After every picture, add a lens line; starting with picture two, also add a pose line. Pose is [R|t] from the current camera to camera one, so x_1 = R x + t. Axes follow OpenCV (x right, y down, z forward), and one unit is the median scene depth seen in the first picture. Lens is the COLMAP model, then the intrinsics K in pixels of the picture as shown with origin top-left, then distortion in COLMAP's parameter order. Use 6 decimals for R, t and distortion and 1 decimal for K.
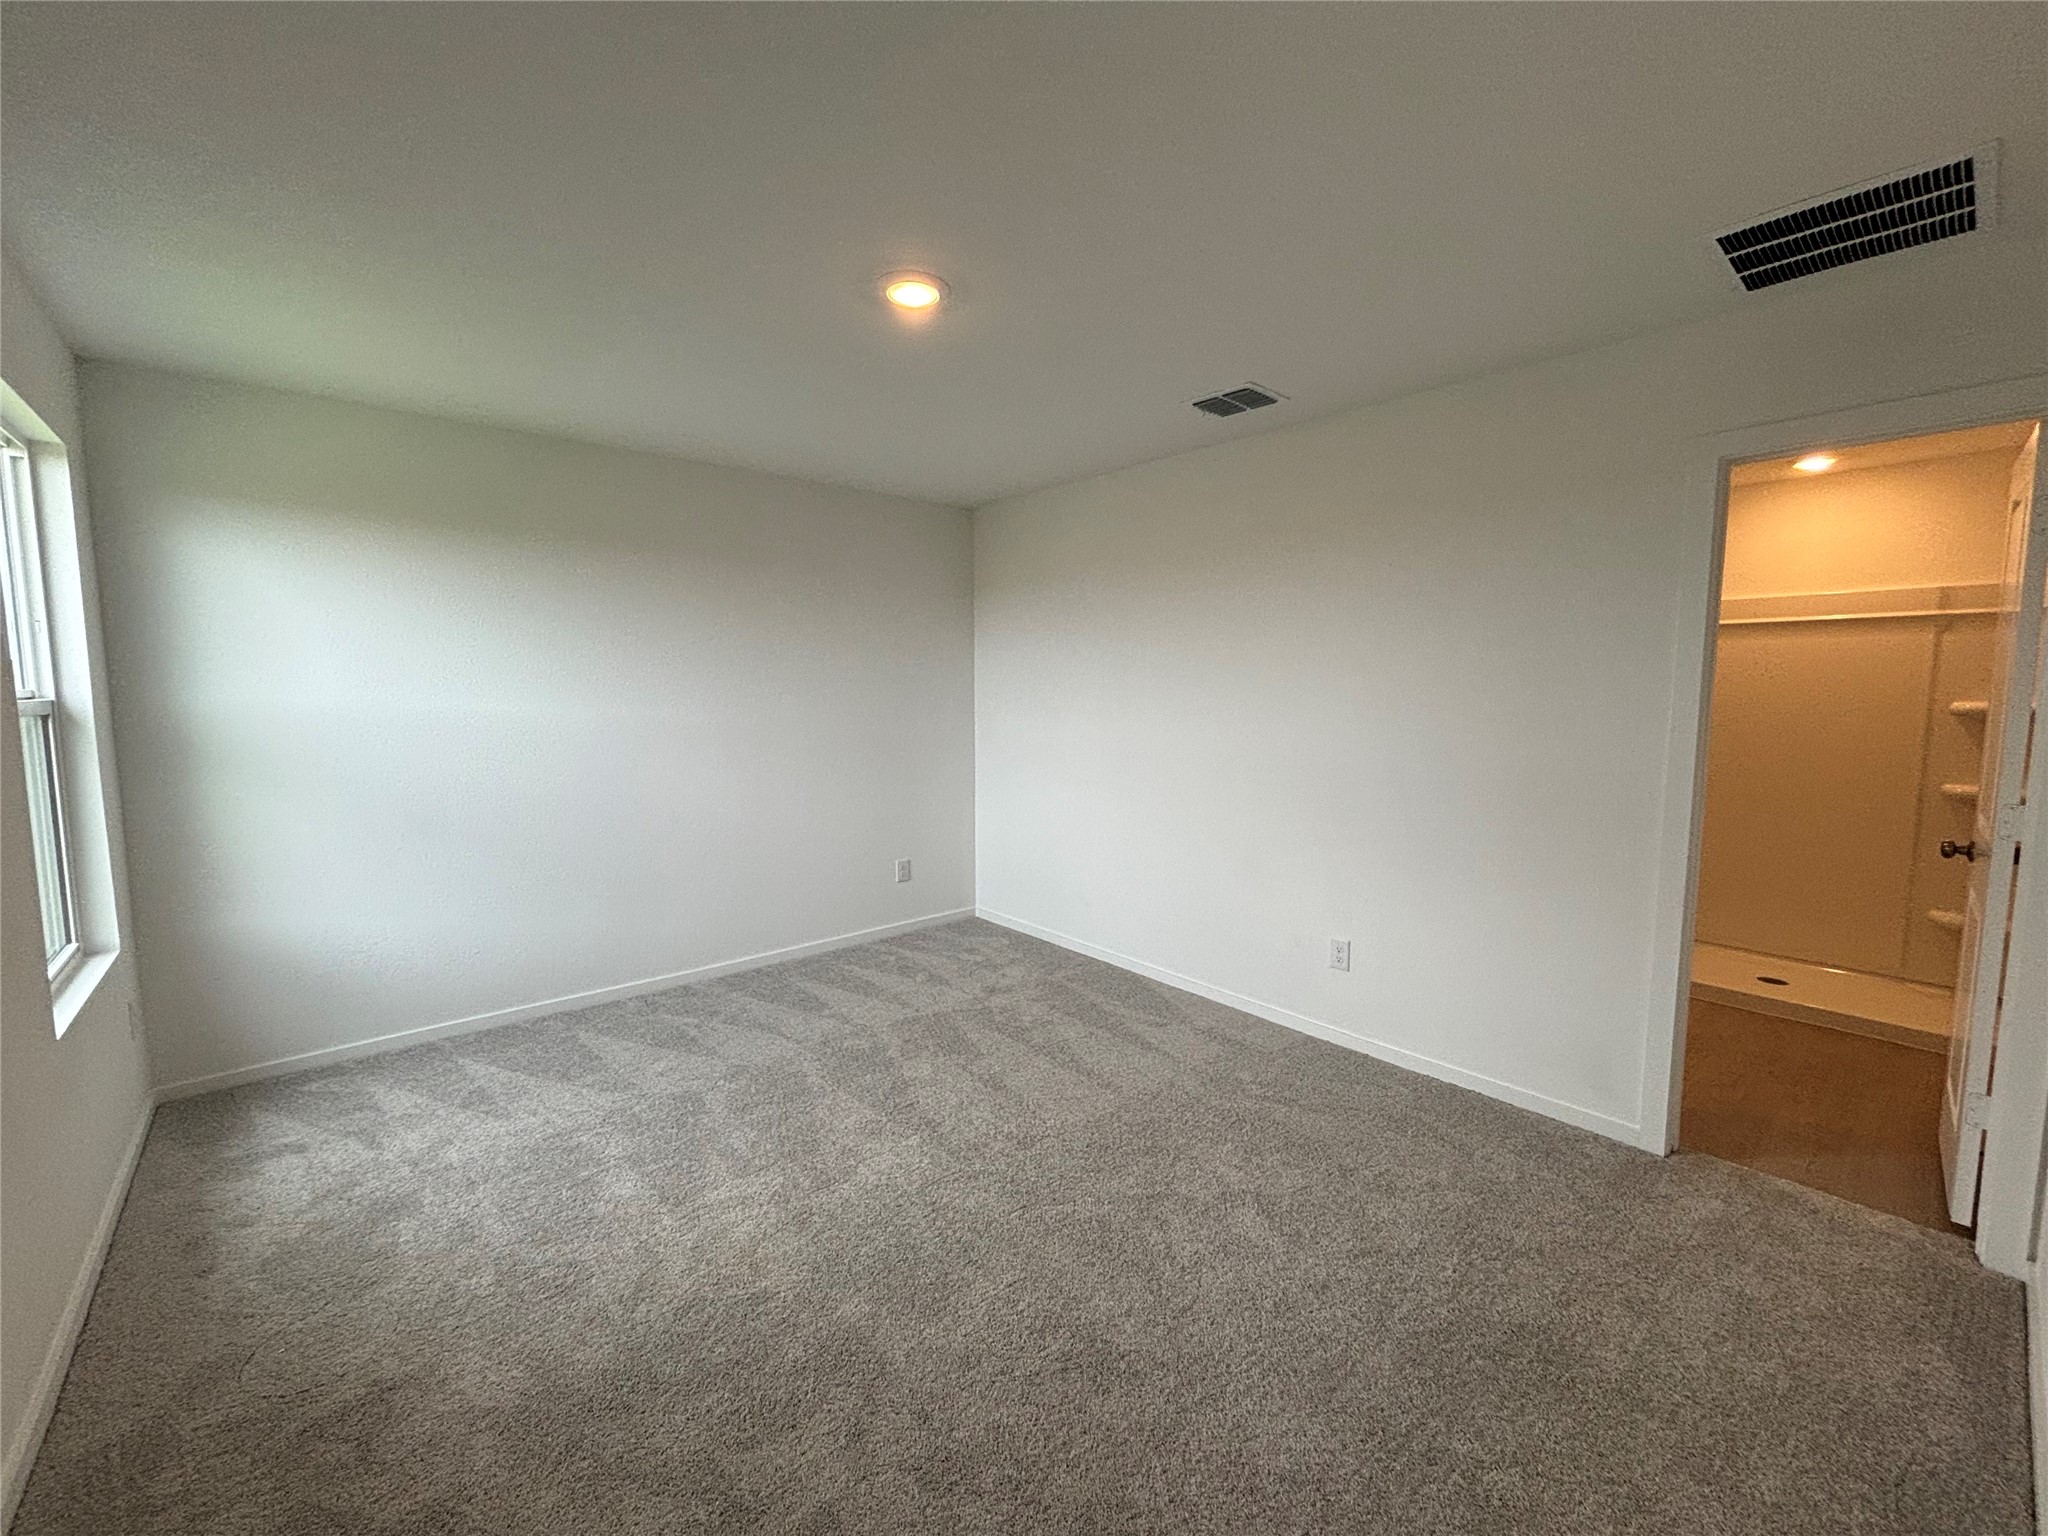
lens RADIAL K [[828.1, 0, 1024.0], [0, 828.1, 768.0], [0, 0, 1]] dist [0.000194, -0.000649]
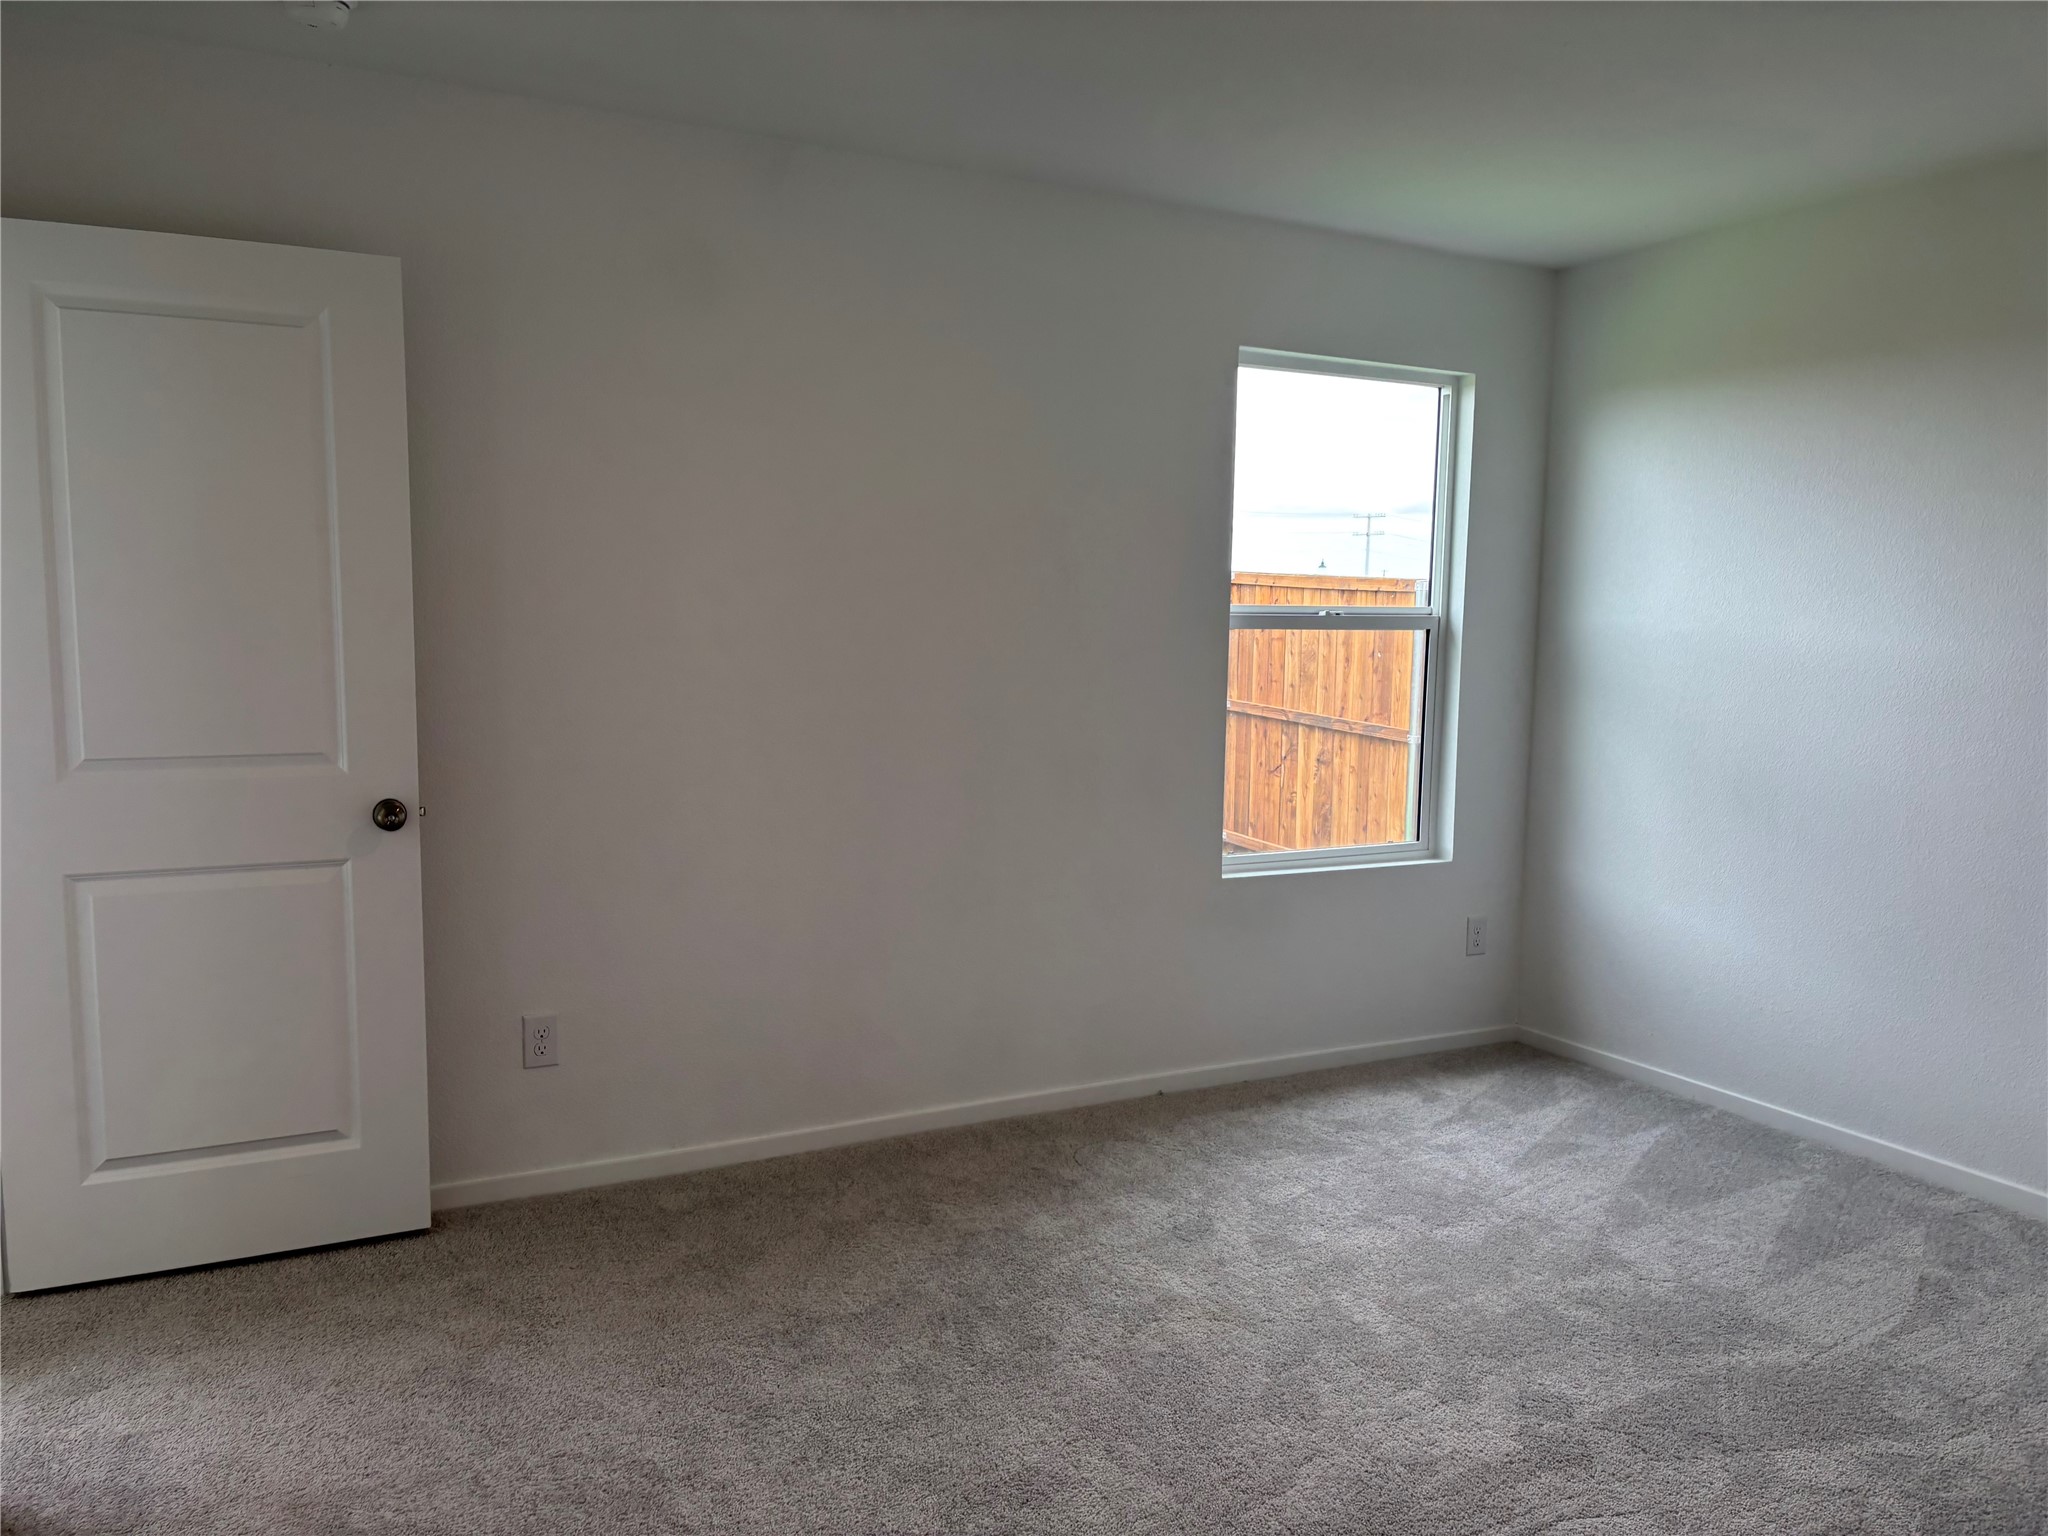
lens RADIAL K [[1571.2, 0, 1024.0], [0, 1571.2, 768.0], [0, 0, 1]] dist [0.064280, 0.057021]
pose [[-0.222666, 0.090087, -0.970723, 0.764765], [-0.107451, 0.987387, 0.116281, -0.054690], [0.968955, 0.130197, -0.210178, 0.729684]]
